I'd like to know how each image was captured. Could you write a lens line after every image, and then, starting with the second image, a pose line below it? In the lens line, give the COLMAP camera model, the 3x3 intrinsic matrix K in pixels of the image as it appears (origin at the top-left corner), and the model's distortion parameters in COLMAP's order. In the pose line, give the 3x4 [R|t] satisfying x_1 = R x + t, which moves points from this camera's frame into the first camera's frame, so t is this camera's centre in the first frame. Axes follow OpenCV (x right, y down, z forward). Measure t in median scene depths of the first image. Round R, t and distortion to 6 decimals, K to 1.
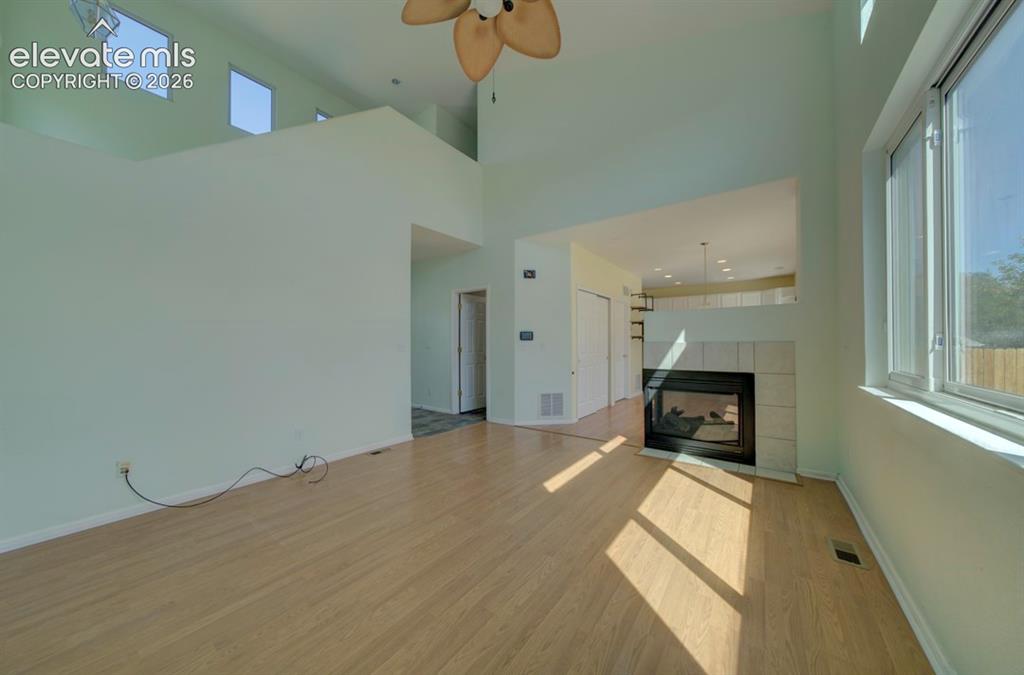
lens RADIAL K [[342.8, 0, 516.9], [0, 342.8, 335.2], [0, 0, 1]] dist [-0.002797, -0.000659]
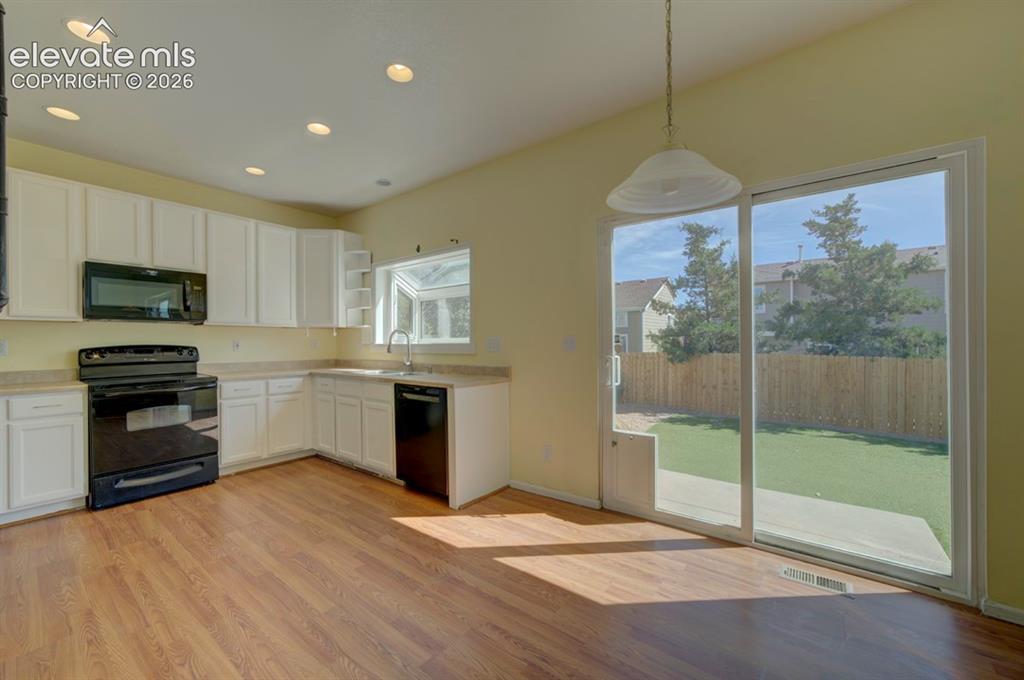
lens RADIAL K [[400.4, 0, 509.2], [0, 400.4, 344.6], [0, 0, 1]] dist [-0.004274, 0.001534]
pose [[0.041342, -0.007459, 0.999117, 0.203078], [-0.007838, 0.999939, 0.007790, 0.019885], [-0.999114, -0.008153, 0.041281, 0.732317]]
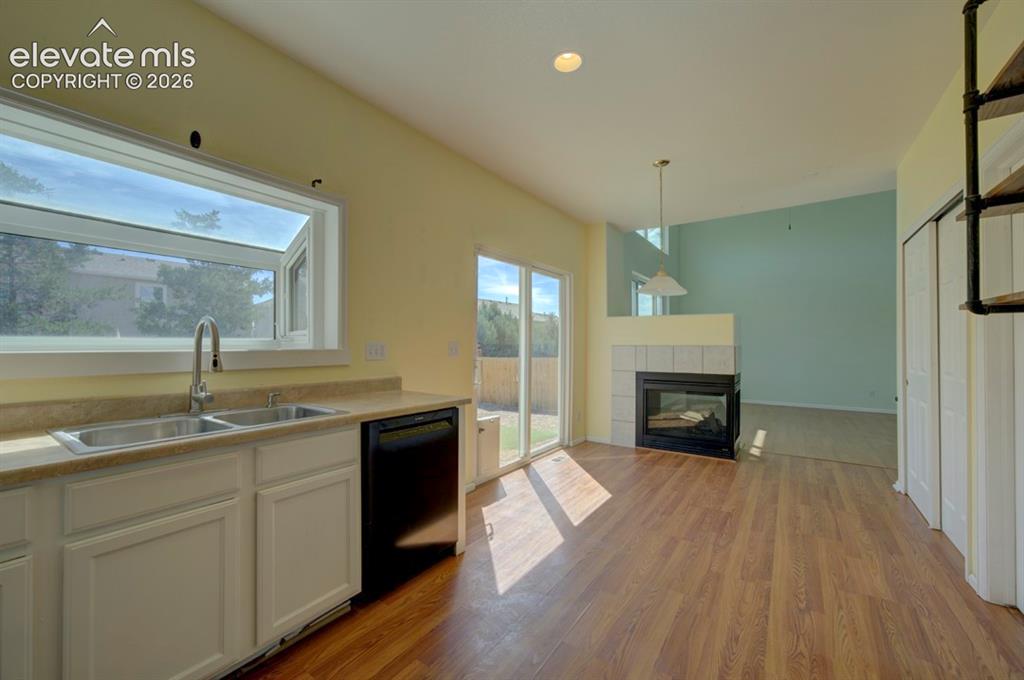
lens RADIAL K [[400.4, 0, 509.4], [0, 400.4, 343.7], [0, 0, 1]] dist [-0.004274, 0.001534]
pose [[-0.999988, -0.003452, -0.003543, 0.535878], [-0.003382, 0.999801, -0.019639, 0.023596], [0.003610, -0.019626, -0.999801, 1.100245]]
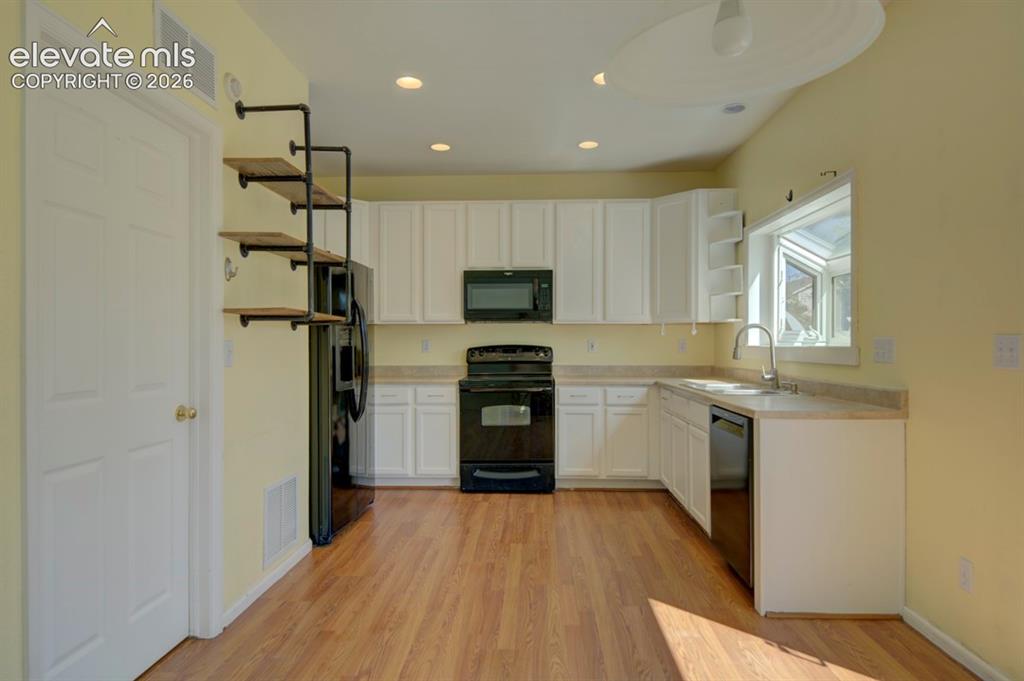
lens RADIAL K [[576.5, 0, 515.4], [0, 576.5, 344.9], [0, 0, 1]] dist [-0.008010, -0.007214]
pose [[0.833492, -0.002714, 0.552525, 0.272143], [-0.006110, 0.999881, 0.014130, 0.017727], [-0.552498, -0.015153, 0.833376, 0.602569]]
